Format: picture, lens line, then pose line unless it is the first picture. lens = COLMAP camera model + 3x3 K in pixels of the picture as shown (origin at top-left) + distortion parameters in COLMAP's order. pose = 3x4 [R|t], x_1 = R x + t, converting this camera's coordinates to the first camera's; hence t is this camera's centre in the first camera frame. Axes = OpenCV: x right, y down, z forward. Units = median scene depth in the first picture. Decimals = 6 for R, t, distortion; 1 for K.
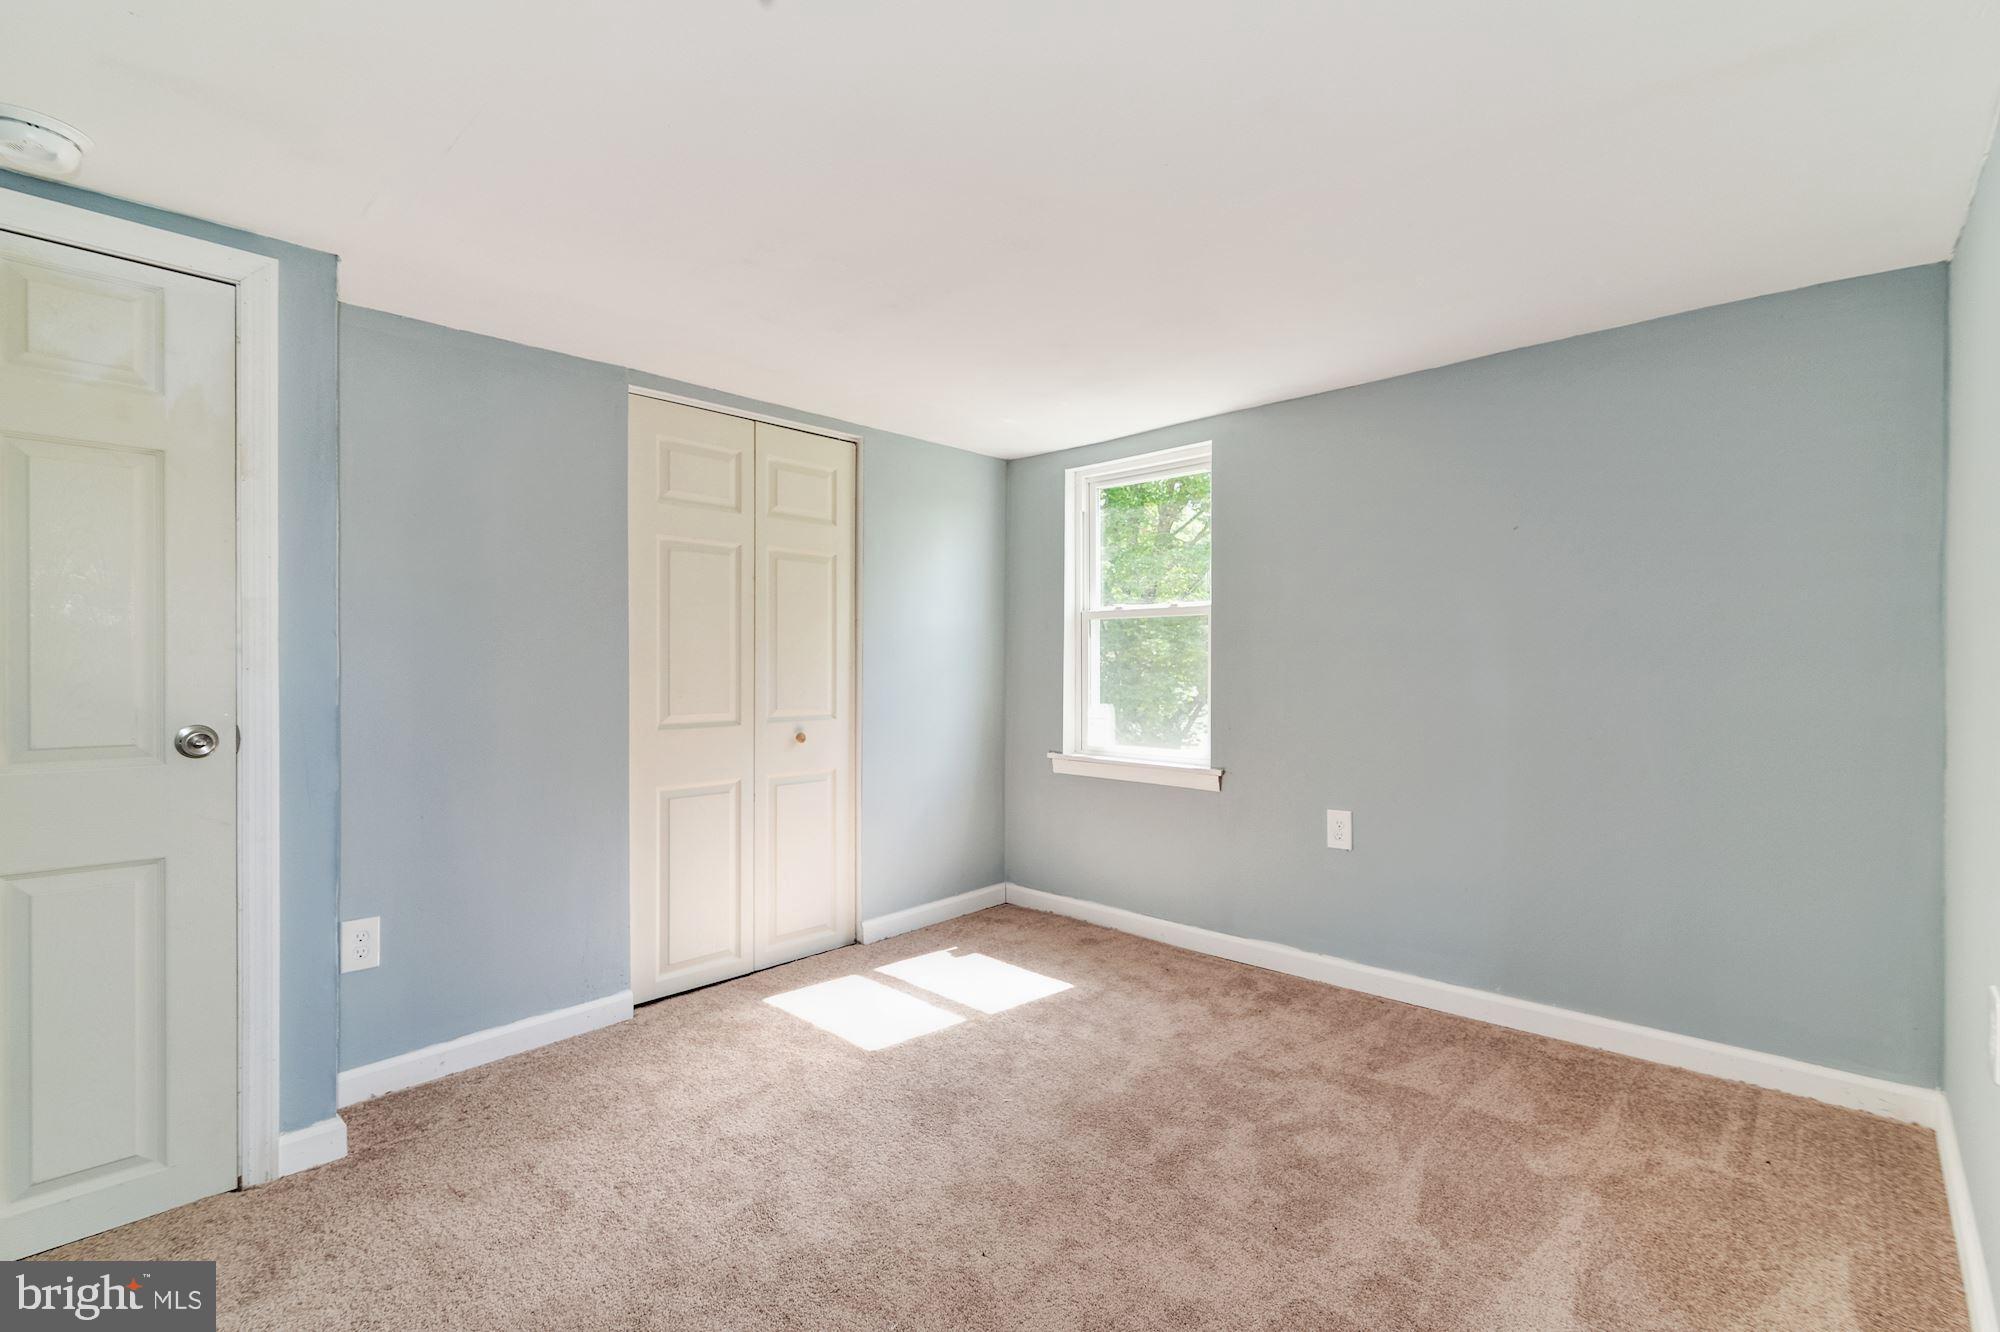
lens RADIAL K [[912.9, 0, 1004.8], [0, 912.9, 666.9], [0, 0, 1]] dist [-0.002818, 0.001294]
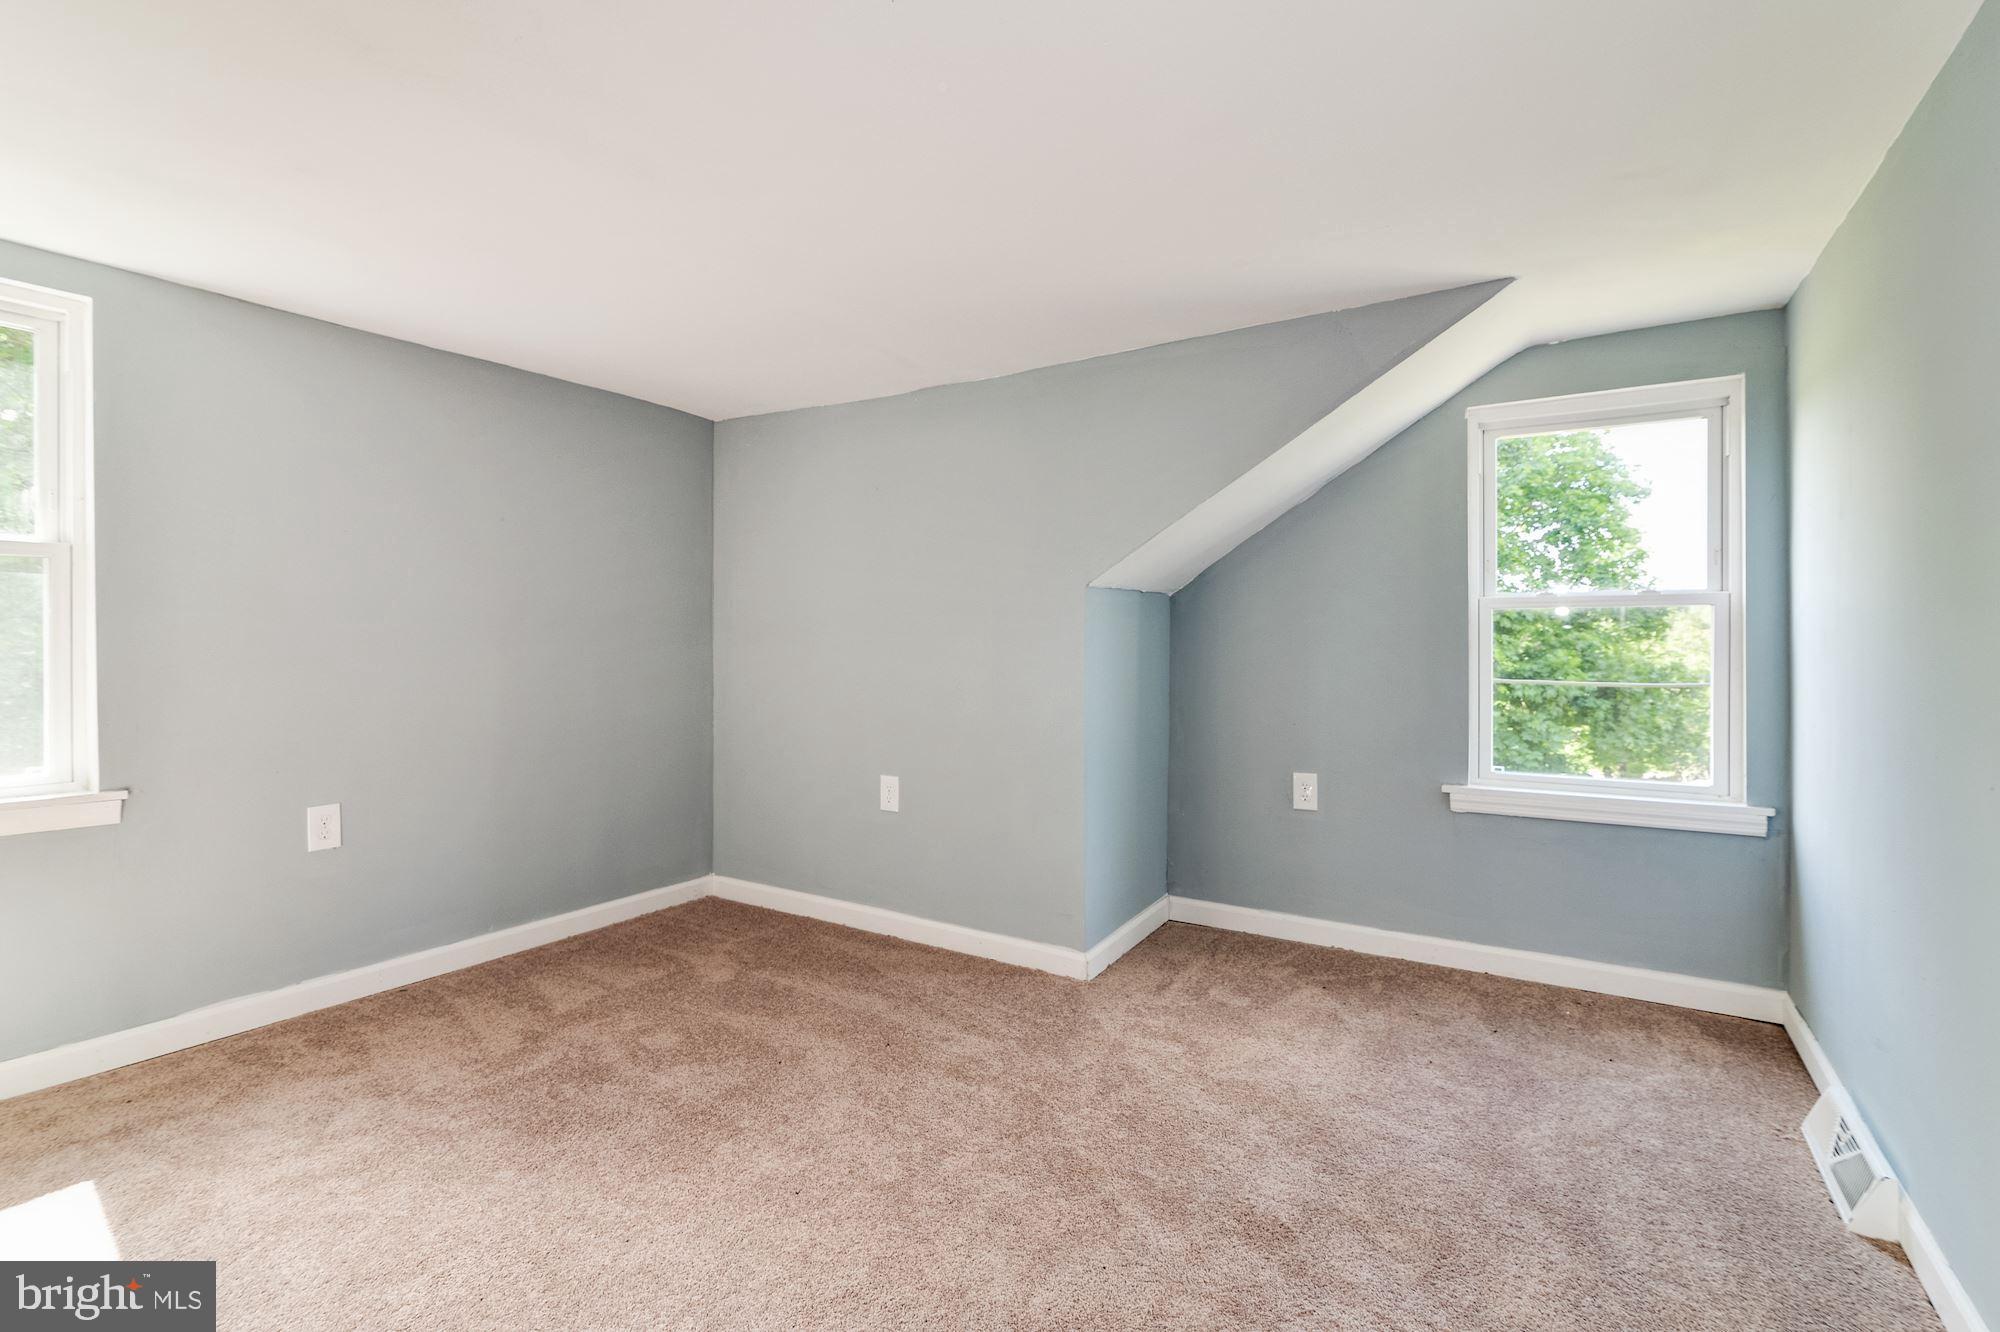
lens RADIAL K [[912.9, 0, 990.6], [0, 912.9, 652.1], [0, 0, 1]] dist [-0.002818, 0.001294]
pose [[-0.180223, -0.004662, 0.983615, -0.723245], [0.002874, 0.999982, 0.005266, 0.011325], [-0.983622, 0.003776, -0.180206, 0.646453]]
